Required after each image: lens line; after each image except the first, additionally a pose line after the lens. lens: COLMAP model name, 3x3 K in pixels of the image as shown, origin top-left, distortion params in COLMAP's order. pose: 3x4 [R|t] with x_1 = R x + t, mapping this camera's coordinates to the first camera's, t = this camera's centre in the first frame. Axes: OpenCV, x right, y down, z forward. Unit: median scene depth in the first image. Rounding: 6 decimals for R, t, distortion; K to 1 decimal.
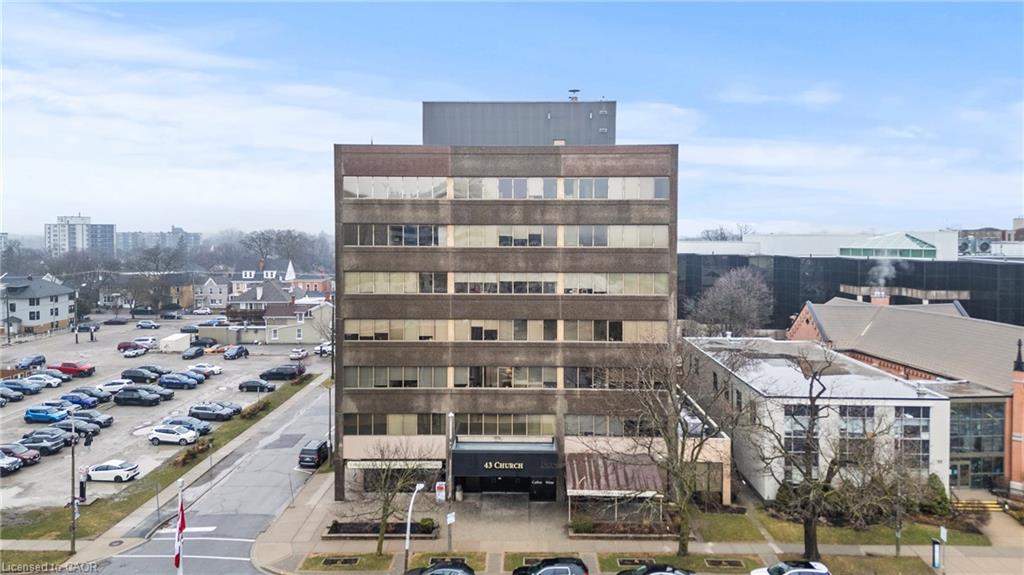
lens RADIAL K [[745.9, 0, 495.6], [0, 745.9, 306.5], [0, 0, 1]] dist [0.047335, -0.014369]
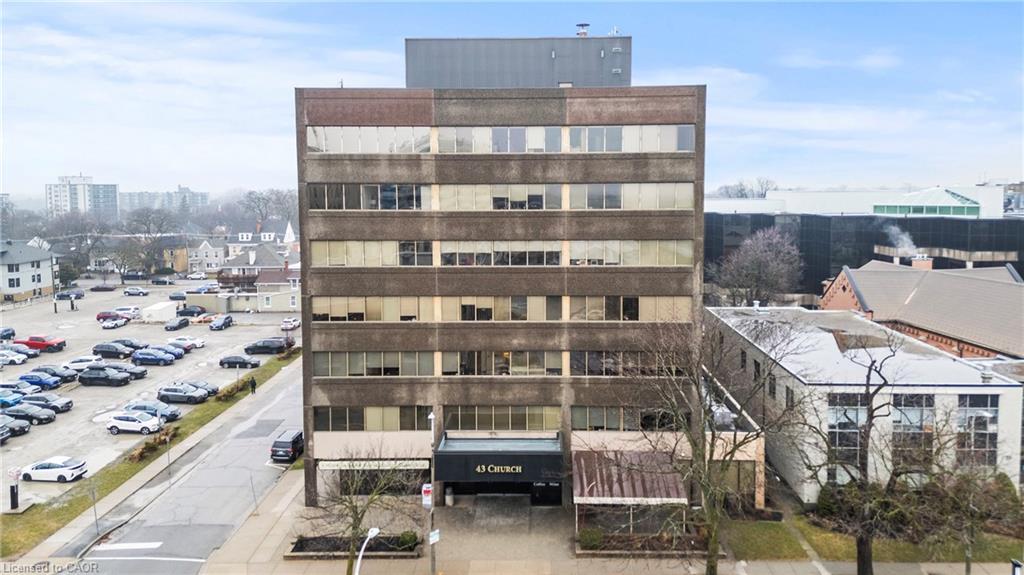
lens RADIAL K [[745.9, 0, 509.8], [0, 745.9, 298.7], [0, 0, 1]] dist [0.047335, -0.014369]
pose [[0.999977, -0.006595, -0.001399, 0.023828], [0.006652, 0.998937, 0.045615, -0.018039], [0.001097, -0.045623, 0.998958, 0.149572]]
